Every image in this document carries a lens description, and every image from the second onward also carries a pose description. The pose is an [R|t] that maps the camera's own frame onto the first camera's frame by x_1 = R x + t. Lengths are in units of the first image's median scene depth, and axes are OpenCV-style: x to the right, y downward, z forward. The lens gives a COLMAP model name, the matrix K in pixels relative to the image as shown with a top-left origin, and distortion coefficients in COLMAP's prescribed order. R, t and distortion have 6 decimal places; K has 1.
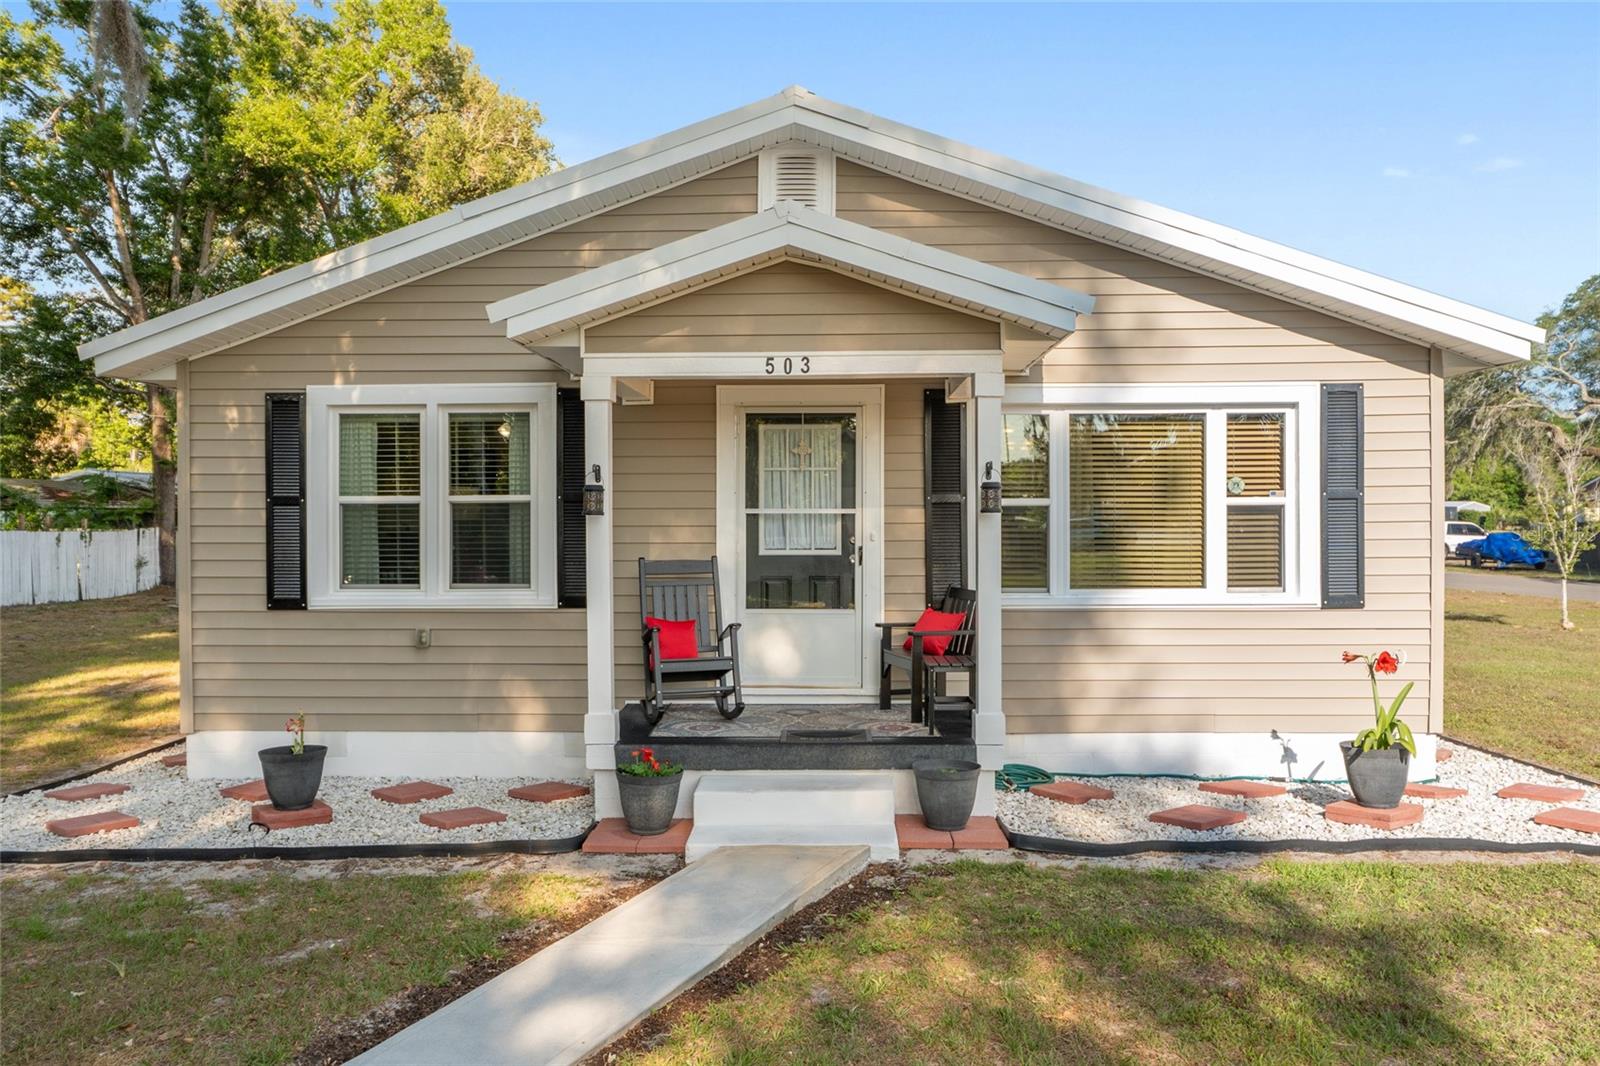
lens RADIAL K [[1329.3, 0, 799.2], [0, 1329.3, 536.8], [0, 0, 1]] dist [0.026438, 0.006498]
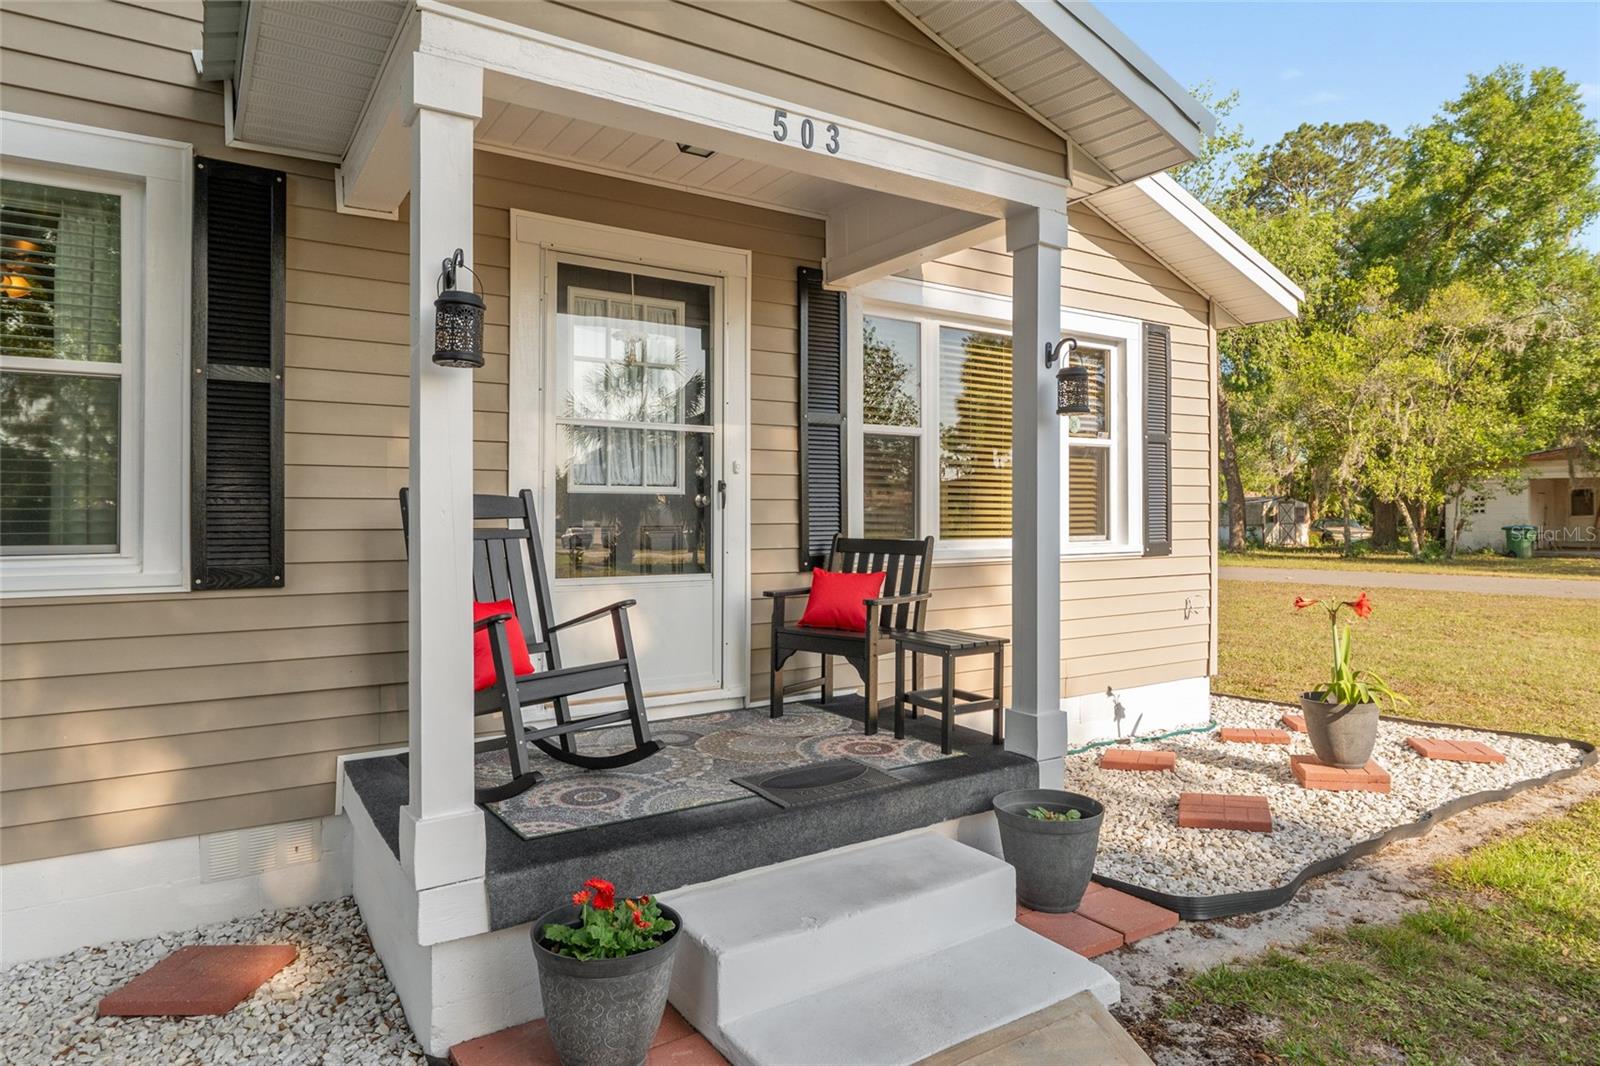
lens RADIAL K [[953.8, 0, 796.7], [0, 953.8, 529.4], [0, 0, 1]] dist [-0.017951, -0.000698]
pose [[0.809847, -0.005098, 0.586619, -0.211554], [0.003482, 0.999986, 0.003884, 0.030557], [-0.586631, -0.001103, 0.809854, 0.584451]]
